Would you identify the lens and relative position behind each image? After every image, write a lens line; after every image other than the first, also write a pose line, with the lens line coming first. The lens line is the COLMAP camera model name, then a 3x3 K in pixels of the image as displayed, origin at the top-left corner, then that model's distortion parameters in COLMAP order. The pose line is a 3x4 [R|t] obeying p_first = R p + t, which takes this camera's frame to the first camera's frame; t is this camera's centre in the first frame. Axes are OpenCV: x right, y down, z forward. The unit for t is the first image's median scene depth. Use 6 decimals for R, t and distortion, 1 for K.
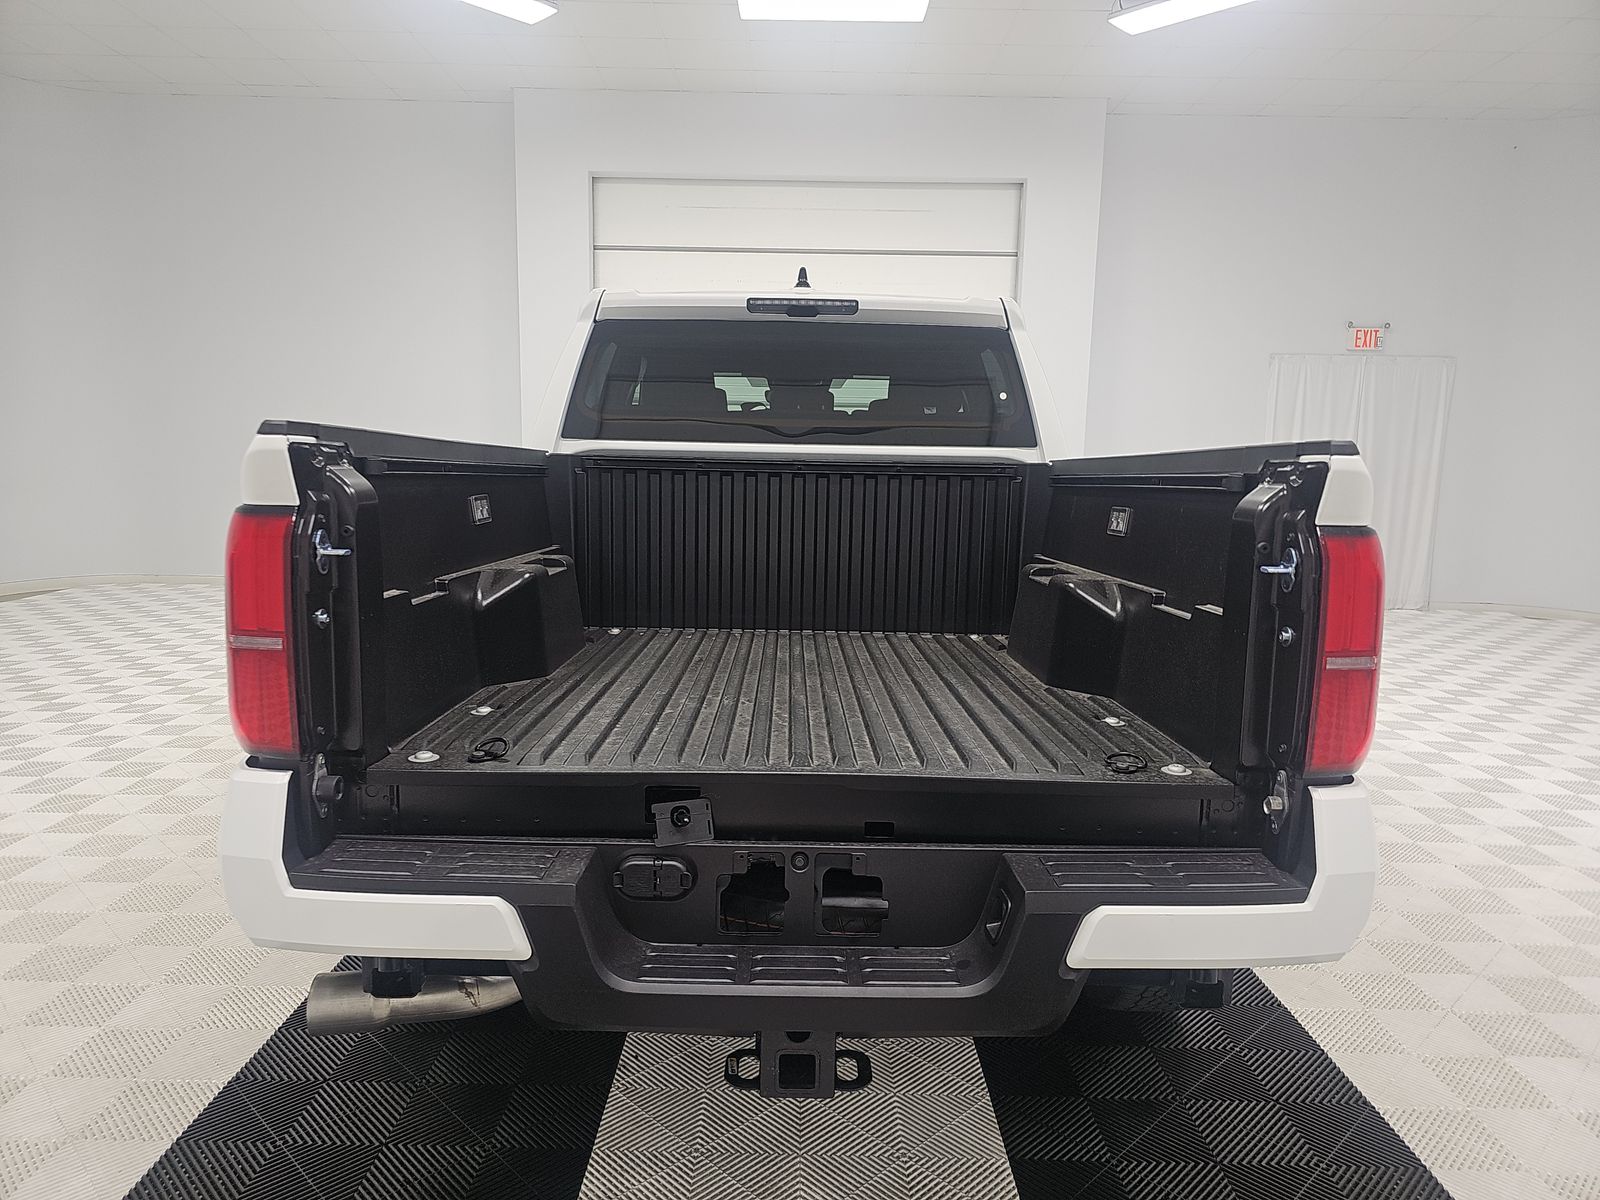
lens RADIAL K [[1081.0, 0, 790.2], [0, 1081.0, 620.5], [0, 0, 1]] dist [-0.011363, -0.002006]
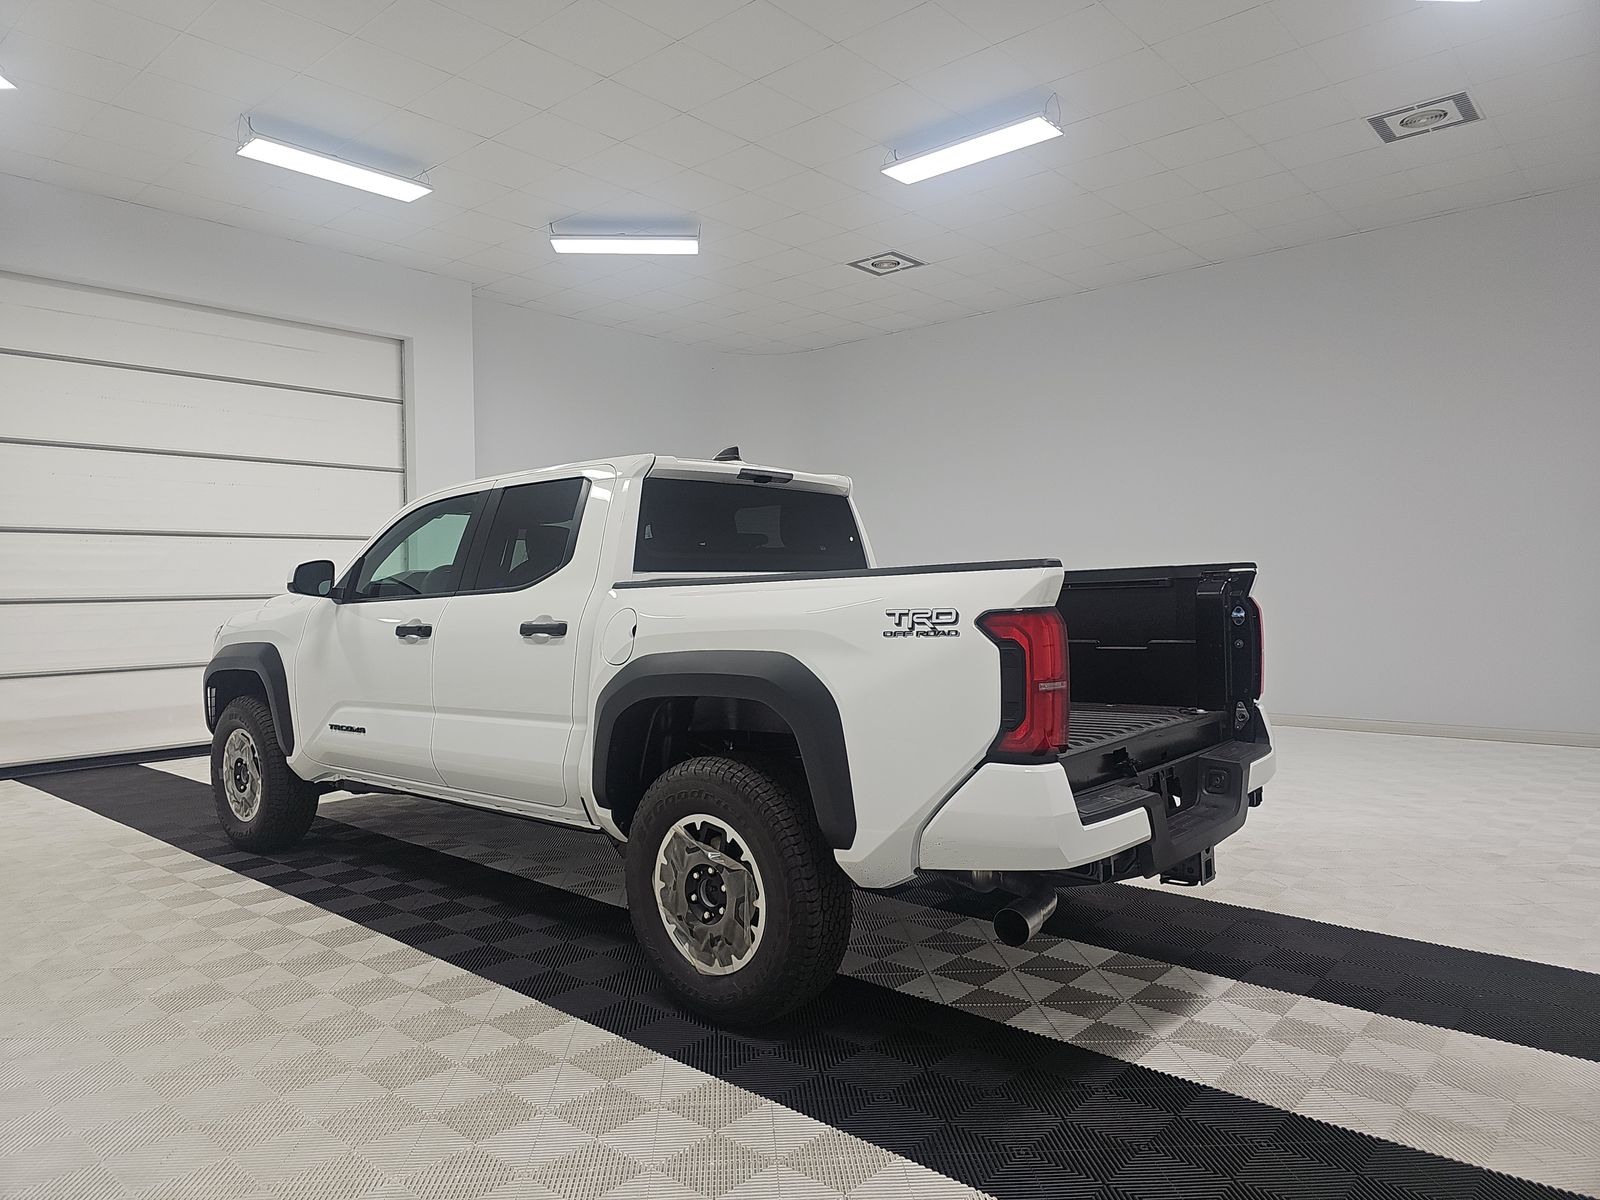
lens RADIAL K [[1080.6, 0, 811.6], [0, 1080.6, 603.7], [0, 0, 1]] dist [-0.009444, -0.004410]
pose [[0.643968, -0.042128, 0.763891, -1.430508], [0.144696, 0.987169, -0.067538, -0.034154], [-0.751244, 0.154024, 0.641801, 0.115879]]
